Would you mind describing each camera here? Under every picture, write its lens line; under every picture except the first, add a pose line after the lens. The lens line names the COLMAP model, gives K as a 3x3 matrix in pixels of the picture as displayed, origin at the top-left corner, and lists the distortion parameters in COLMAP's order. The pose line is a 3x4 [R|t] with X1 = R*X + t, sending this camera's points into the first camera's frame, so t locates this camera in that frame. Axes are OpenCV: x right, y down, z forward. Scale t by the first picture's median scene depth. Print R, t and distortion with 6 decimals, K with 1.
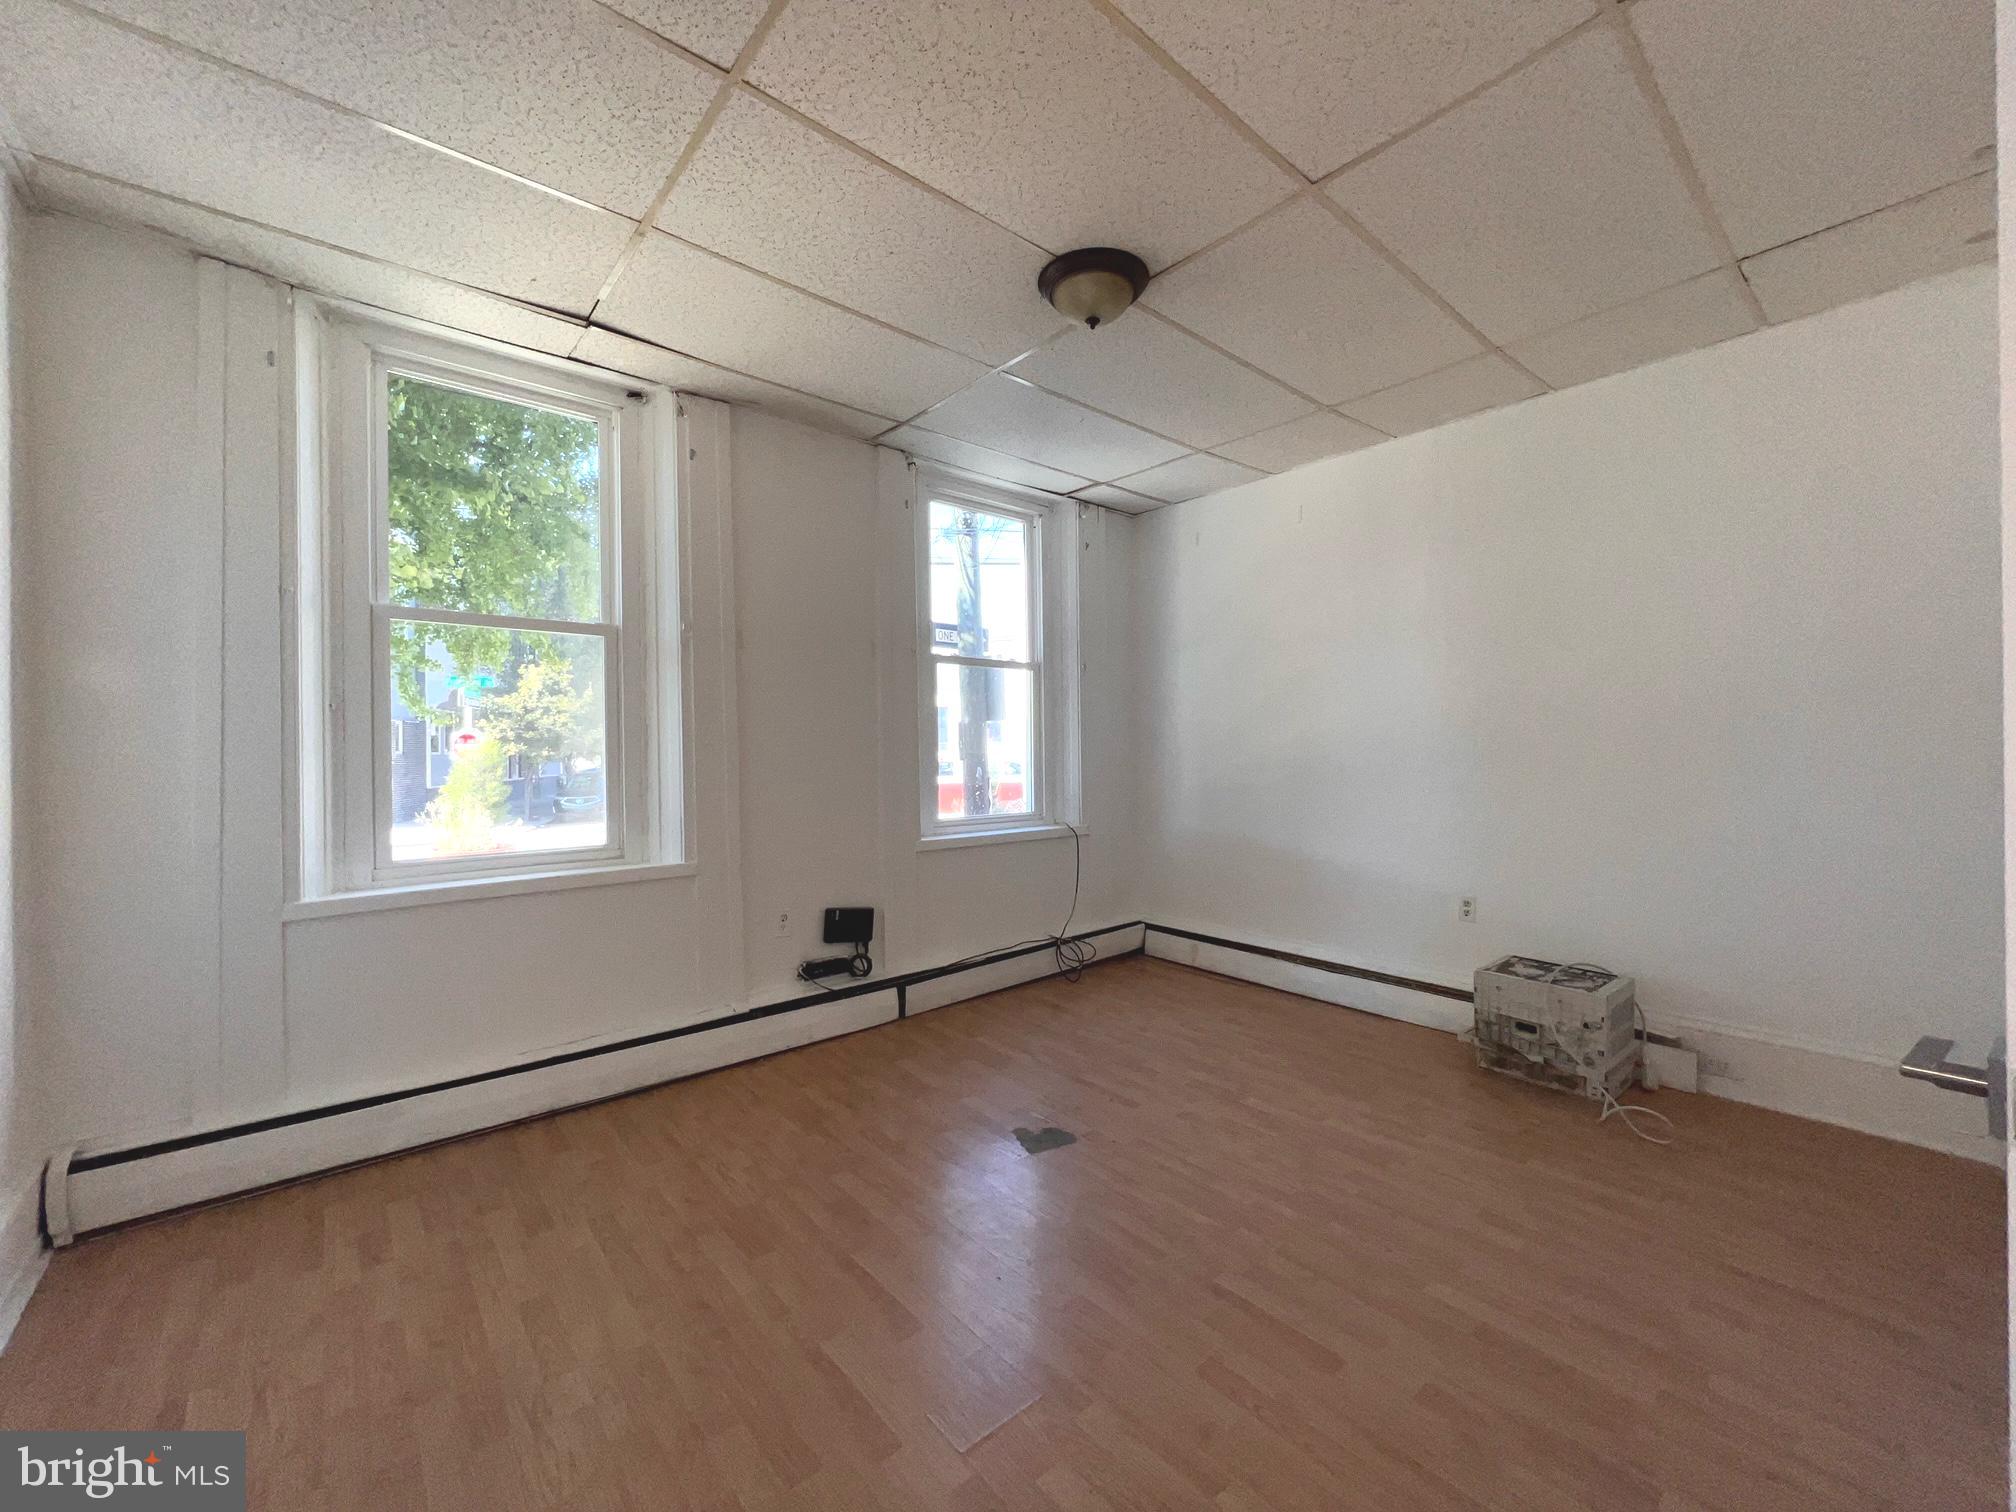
lens RADIAL K [[805.0, 0, 1004.0], [0, 805.0, 755.3], [0, 0, 1]] dist [-0.001352, 0.000763]
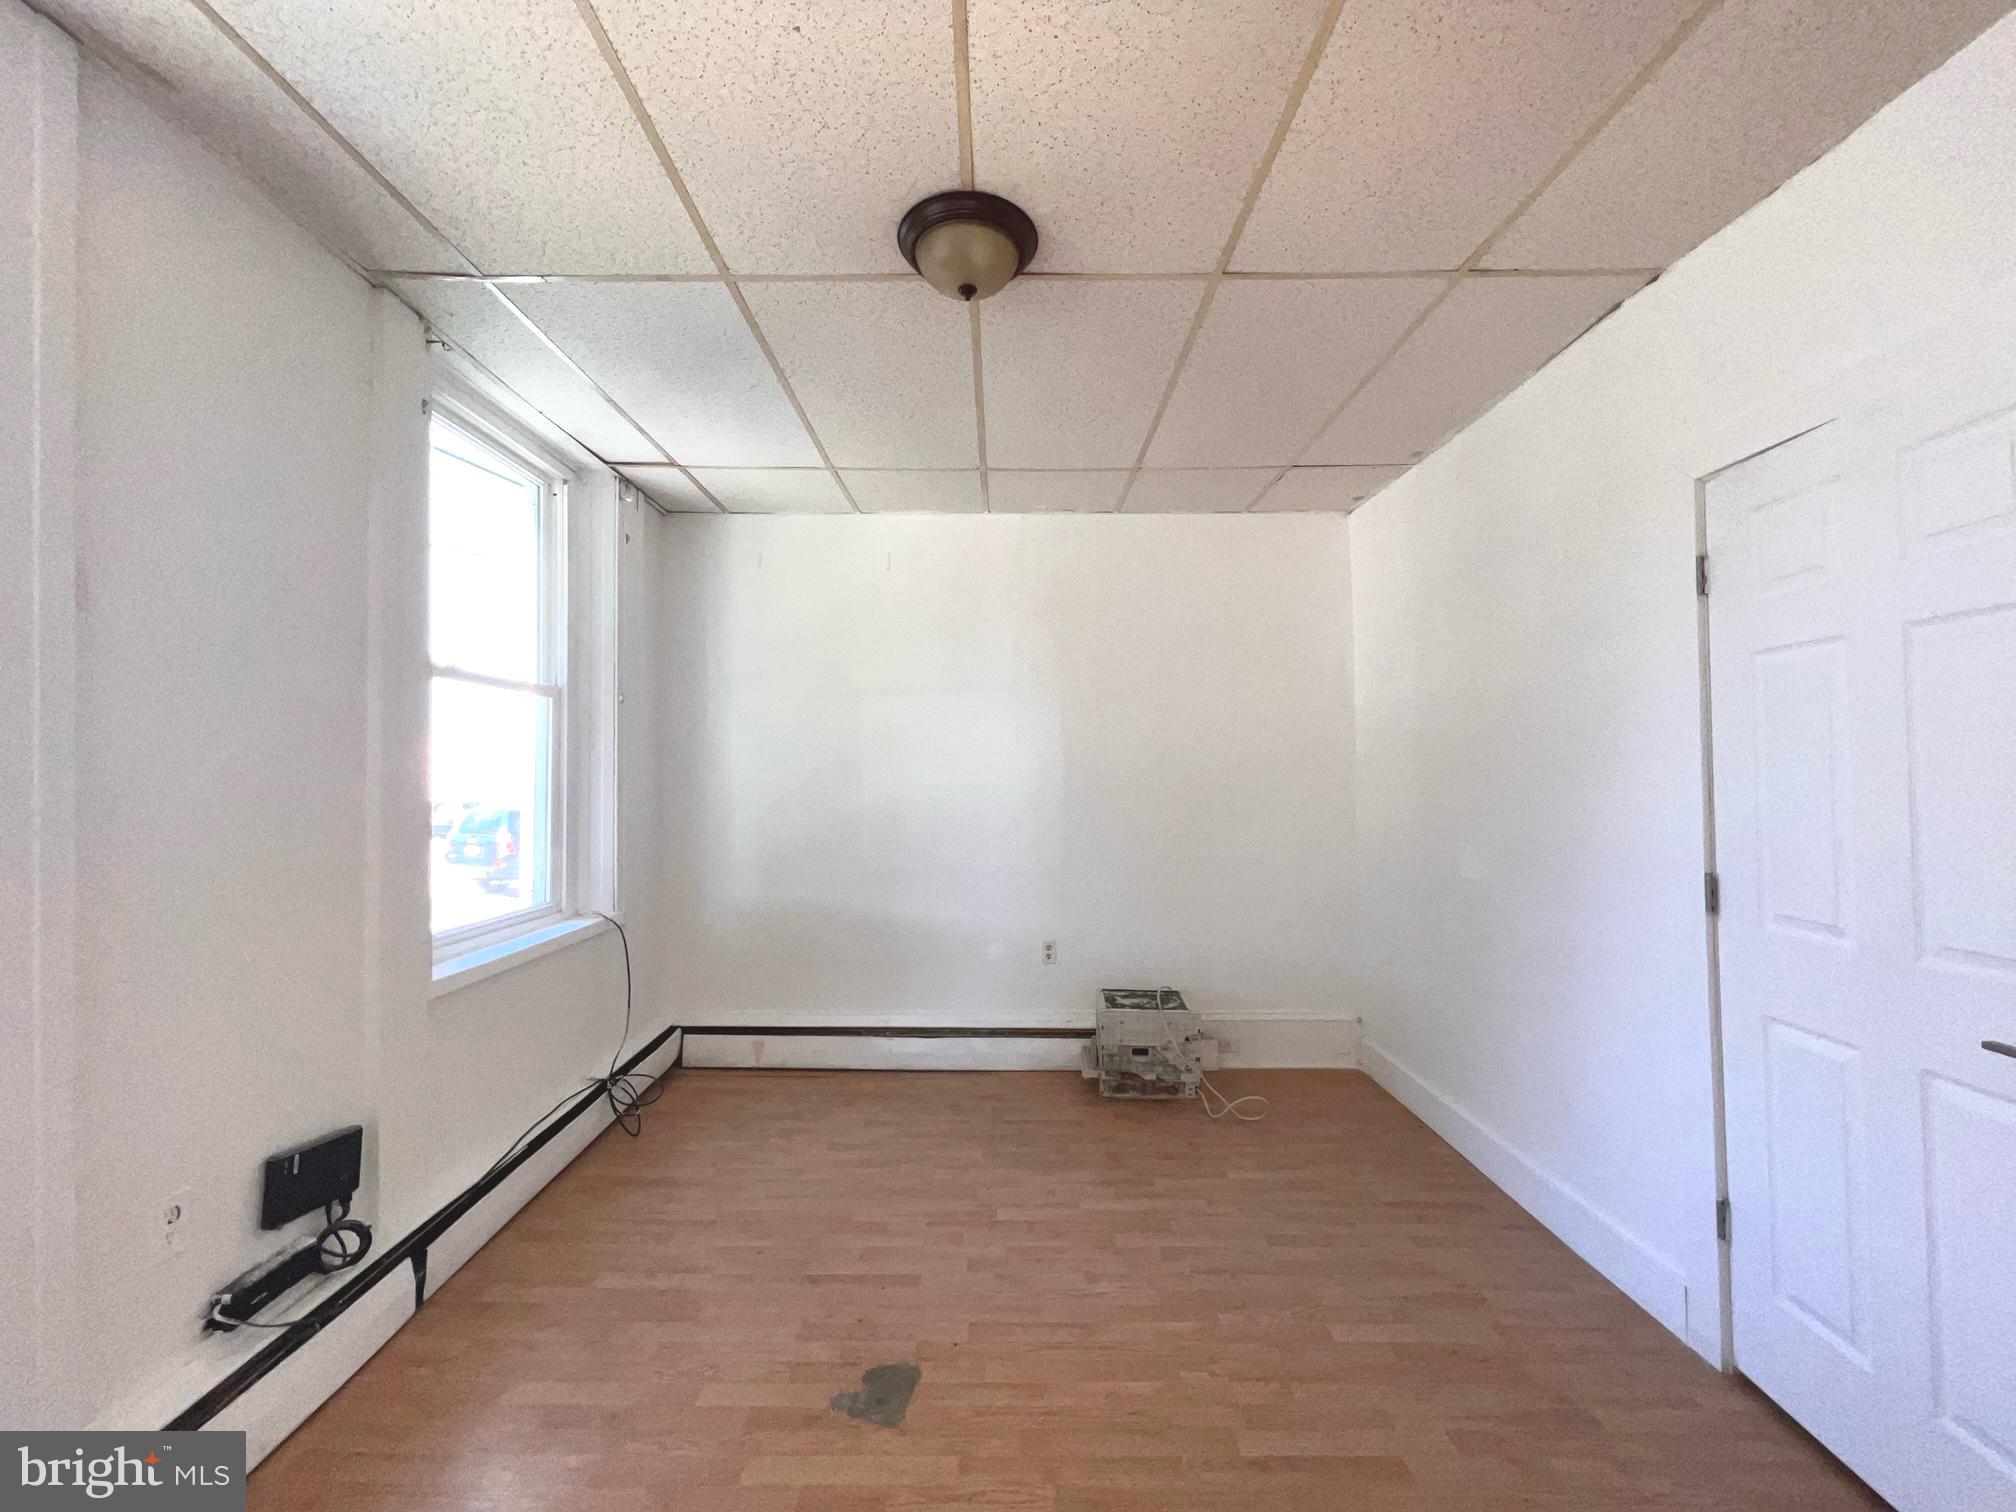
lens RADIAL K [[805.0, 0, 1004.0], [0, 805.0, 755.3], [0, 0, 1]] dist [-0.001352, 0.000763]
pose [[0.643102, 0.027137, 0.765299, -0.347050], [0.001081, 0.999339, -0.036345, -0.043208], [-0.765780, 0.024200, 0.642648, 0.362609]]
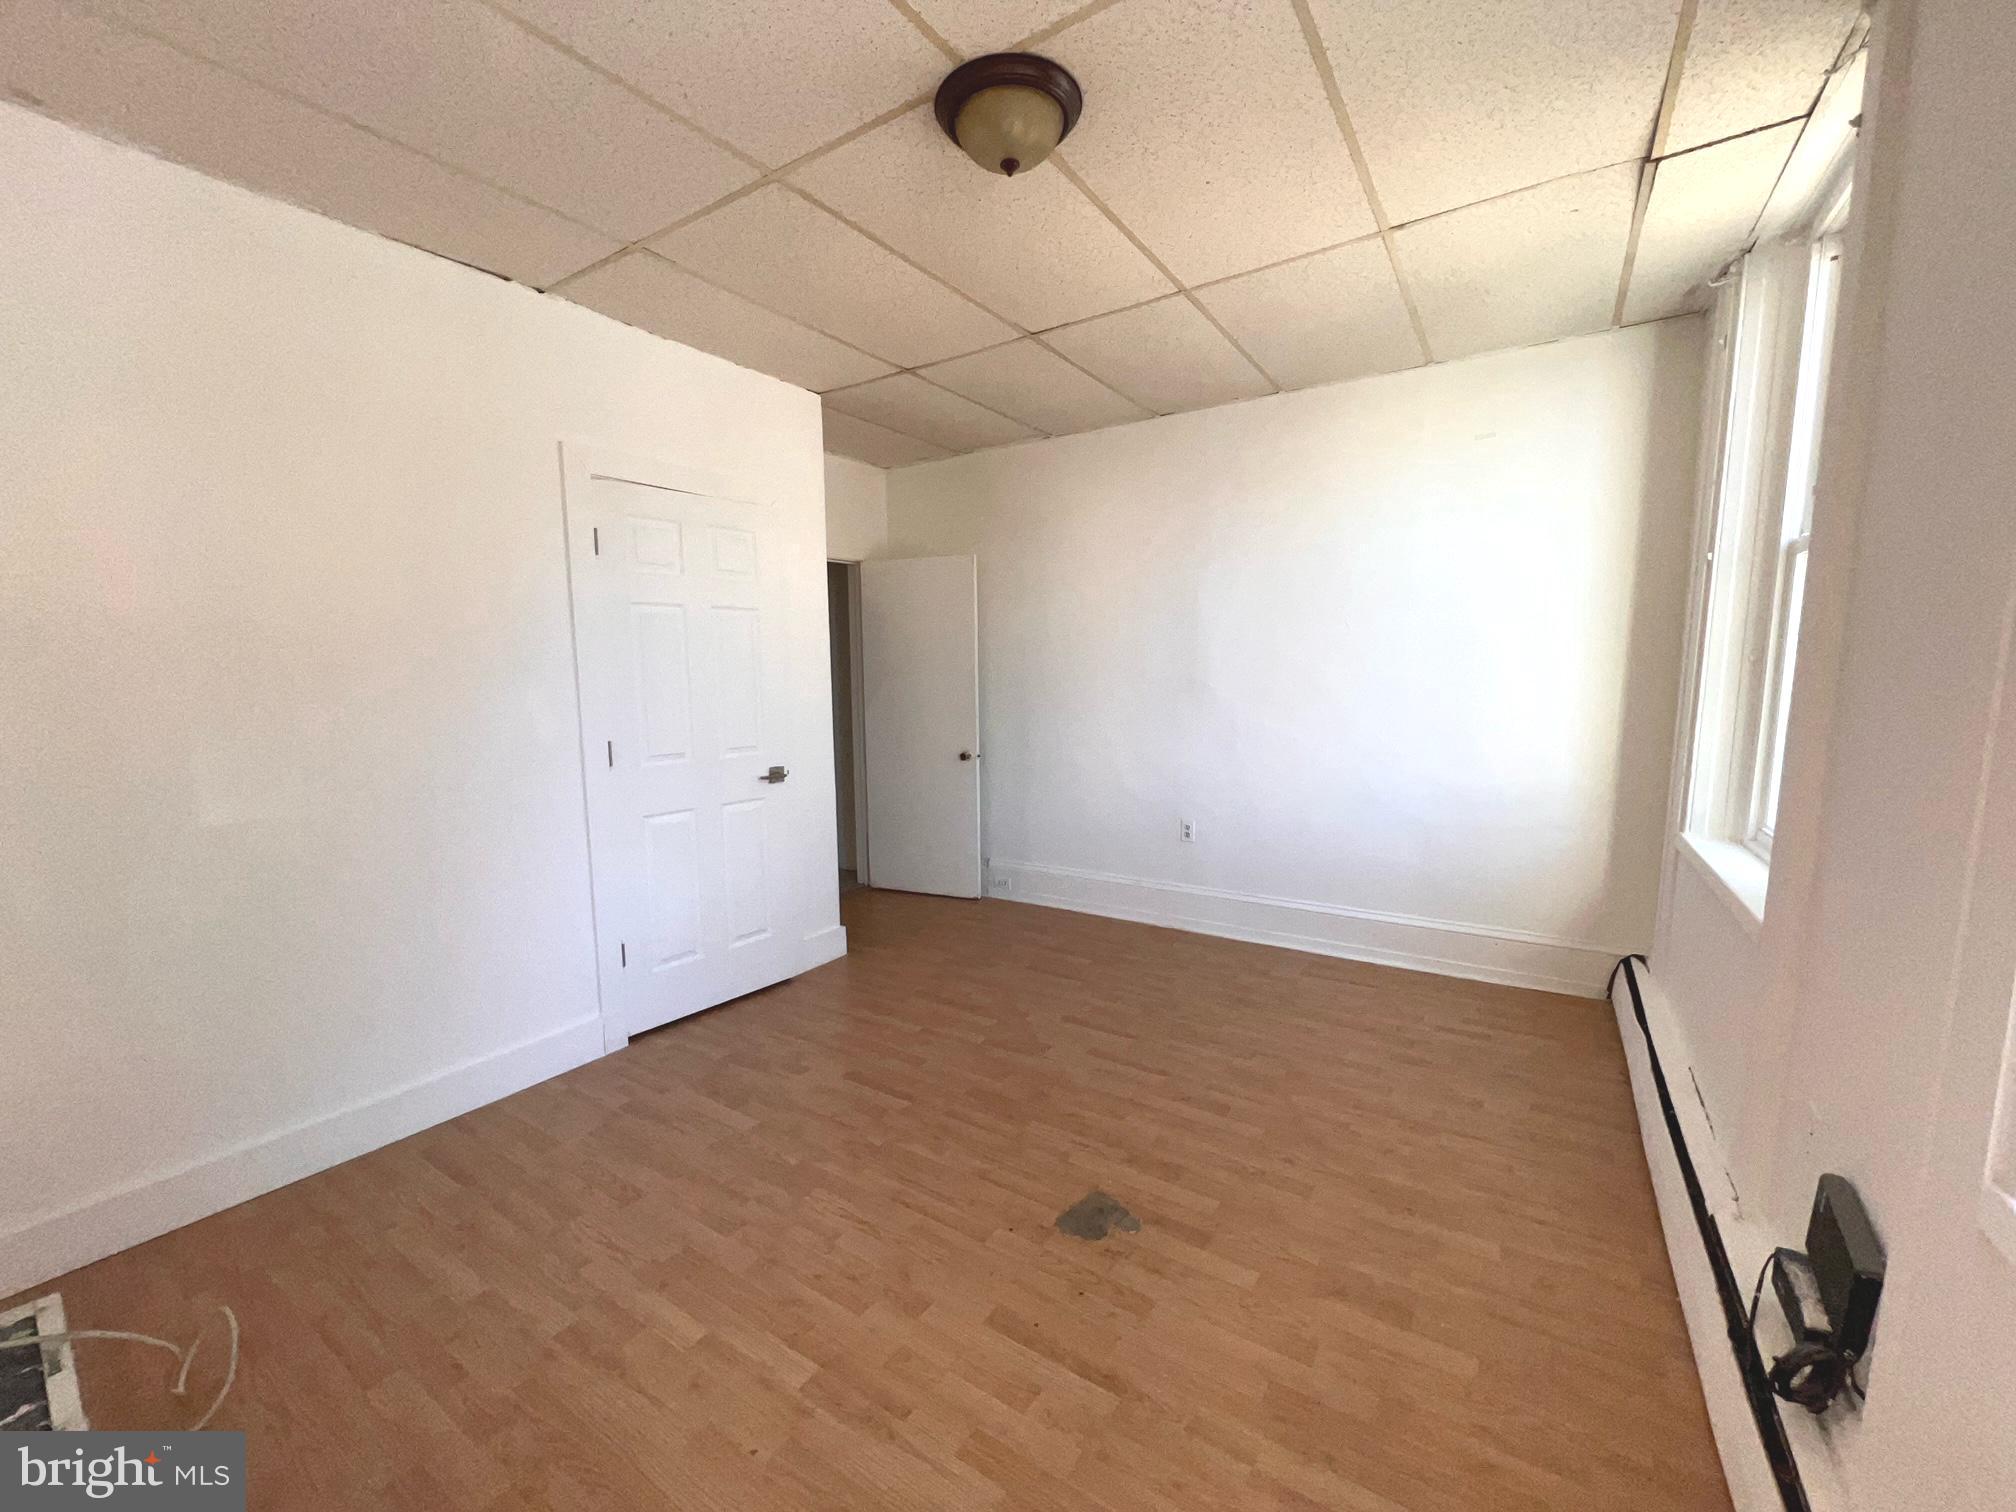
lens RADIAL K [[805.0, 0, 1004.0], [0, 805.0, 755.3], [0, 0, 1]] dist [-0.001352, 0.000763]
pose [[-0.961466, 0.048670, -0.270580, 0.264355], [0.019006, 0.993617, 0.111190, -0.054144], [0.274265, 0.101763, -0.956255, 1.351378]]
